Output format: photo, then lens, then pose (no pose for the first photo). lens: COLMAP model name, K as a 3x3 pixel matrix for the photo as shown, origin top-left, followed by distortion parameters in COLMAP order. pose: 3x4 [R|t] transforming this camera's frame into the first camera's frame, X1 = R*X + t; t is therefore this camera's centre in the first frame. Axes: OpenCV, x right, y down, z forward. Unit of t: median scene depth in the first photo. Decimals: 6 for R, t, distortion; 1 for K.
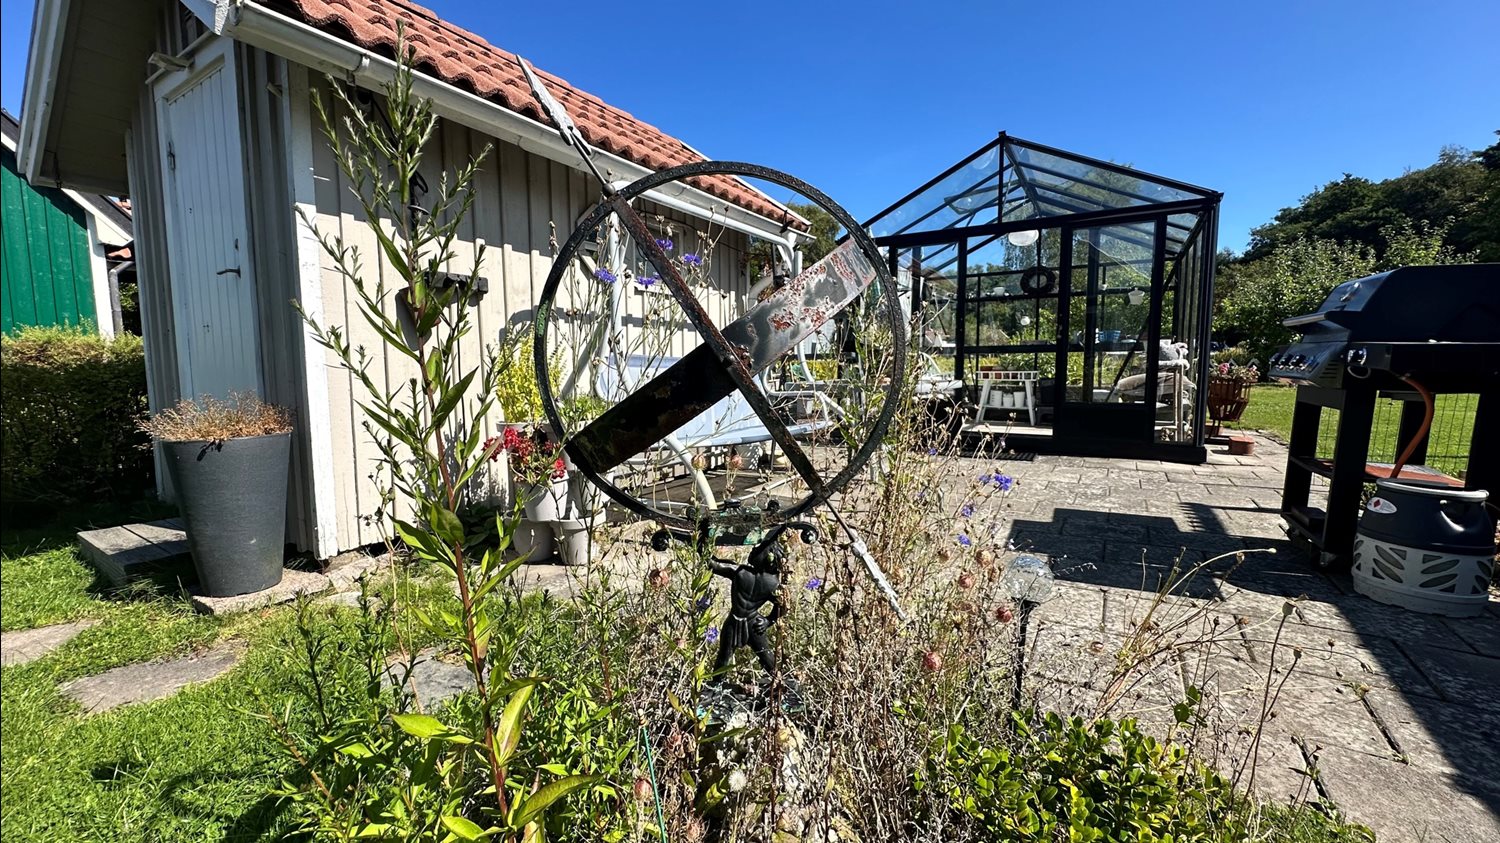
lens RADIAL K [[604.3, 0, 750.0], [0, 604.3, 421.5], [0, 0, 1]] dist [-0.000959, -0.000145]
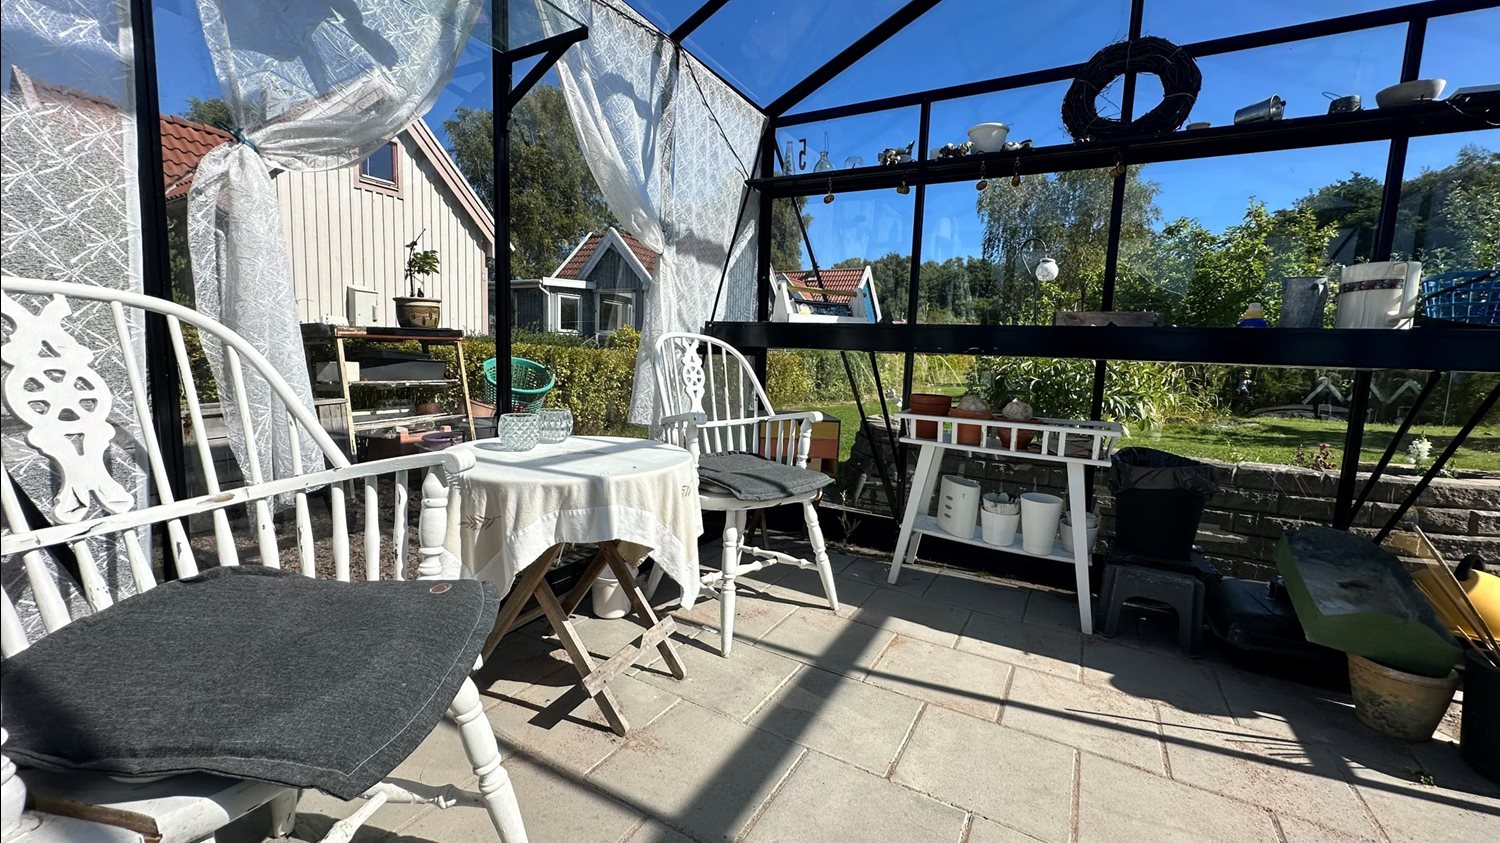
lens RADIAL K [[604.3, 0, 750.0], [0, 604.3, 421.5], [0, 0, 1]] dist [-0.000959, -0.000145]
pose [[0.998429, 0.040001, 0.039249, 0.415880], [-0.040884, 0.998923, 0.021952, -0.116580], [-0.038328, -0.023522, 0.998988, 1.010274]]
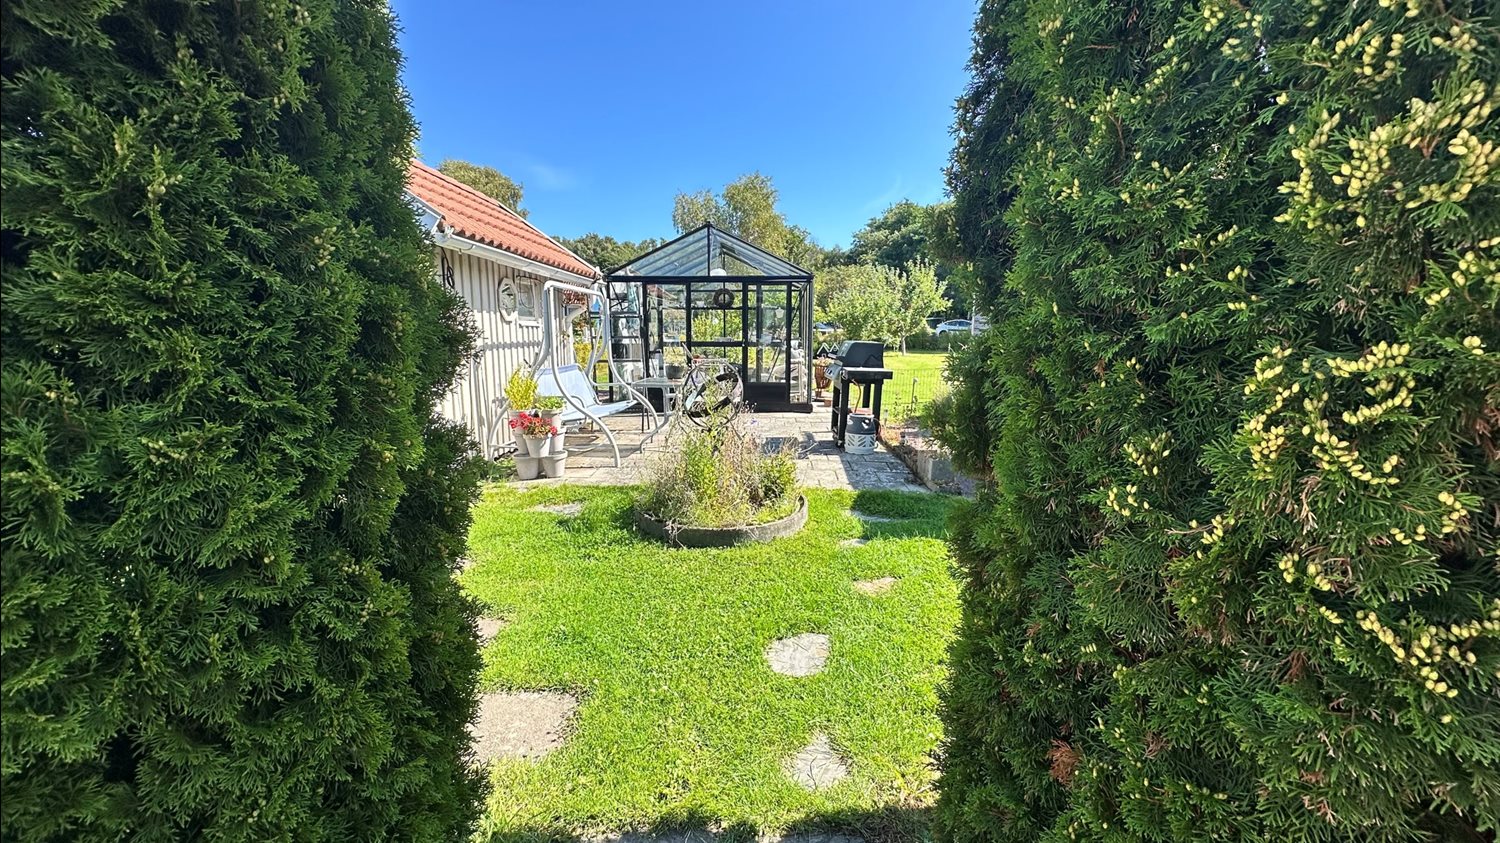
lens RADIAL K [[604.3, 0, 750.0], [0, 604.3, 421.5], [0, 0, 1]] dist [-0.000959, -0.000145]
pose [[0.870842, -0.064702, 0.487286, -0.301090], [0.039035, 0.997271, 0.062657, -0.025197], [-0.490010, -0.035543, 0.870992, -0.482880]]
